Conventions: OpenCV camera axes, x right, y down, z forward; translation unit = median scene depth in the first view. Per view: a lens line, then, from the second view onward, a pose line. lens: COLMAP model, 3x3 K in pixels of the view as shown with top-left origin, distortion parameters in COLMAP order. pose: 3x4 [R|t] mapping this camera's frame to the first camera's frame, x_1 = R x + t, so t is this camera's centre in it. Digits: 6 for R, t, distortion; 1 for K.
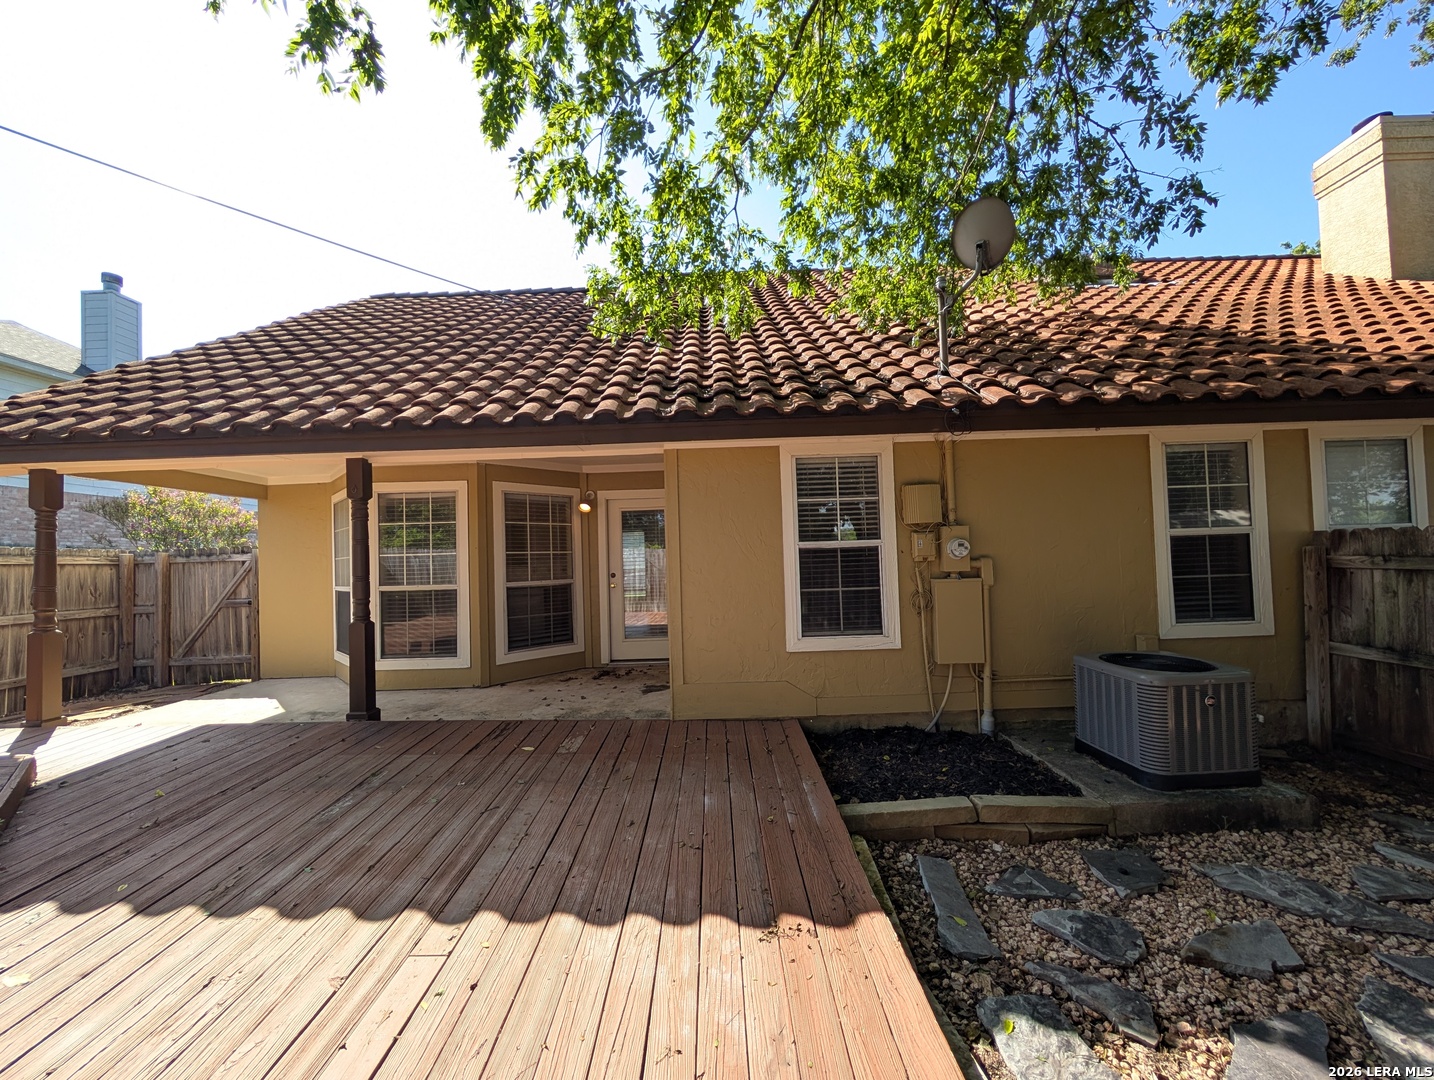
lens RADIAL K [[514.8, 0, 711.6], [0, 514.8, 539.3], [0, 0, 1]] dist [-0.002192, -0.000024]
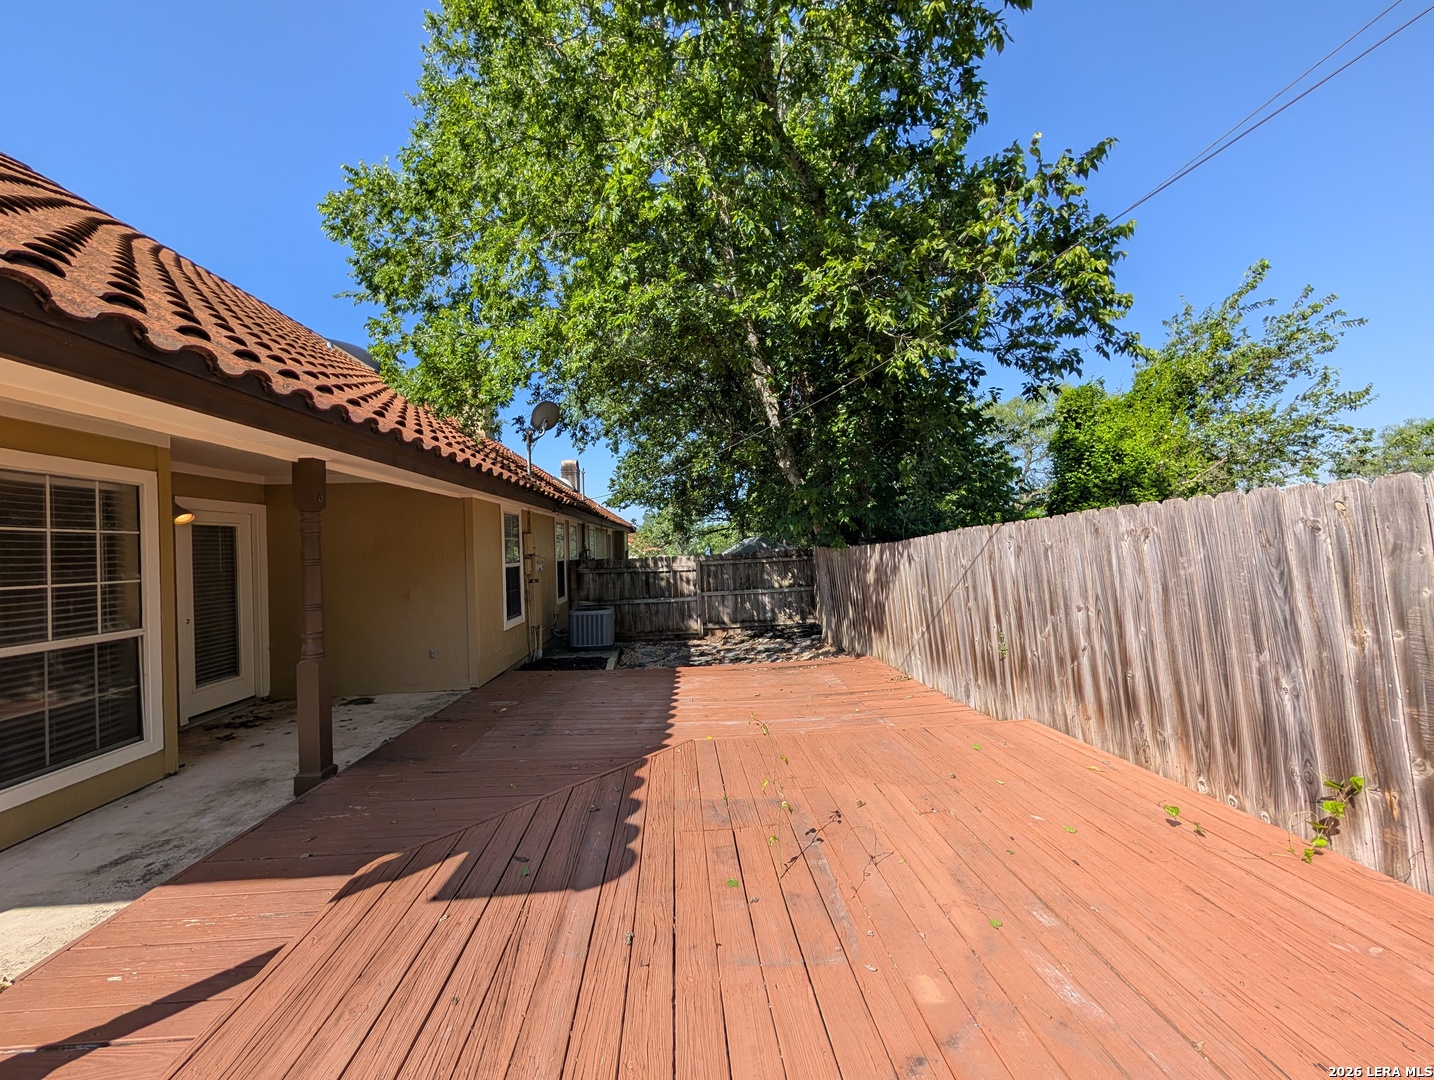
lens RADIAL K [[542.5, 0, 719.9], [0, 542.5, 541.2], [0, 0, 1]] dist [-0.000834, 0.000008]
pose [[-0.074493, 0.047833, 0.996074, -1.623331], [0.046056, 0.997948, -0.044479, 0.049882], [-0.996157, 0.042562, -0.076543, 0.481882]]
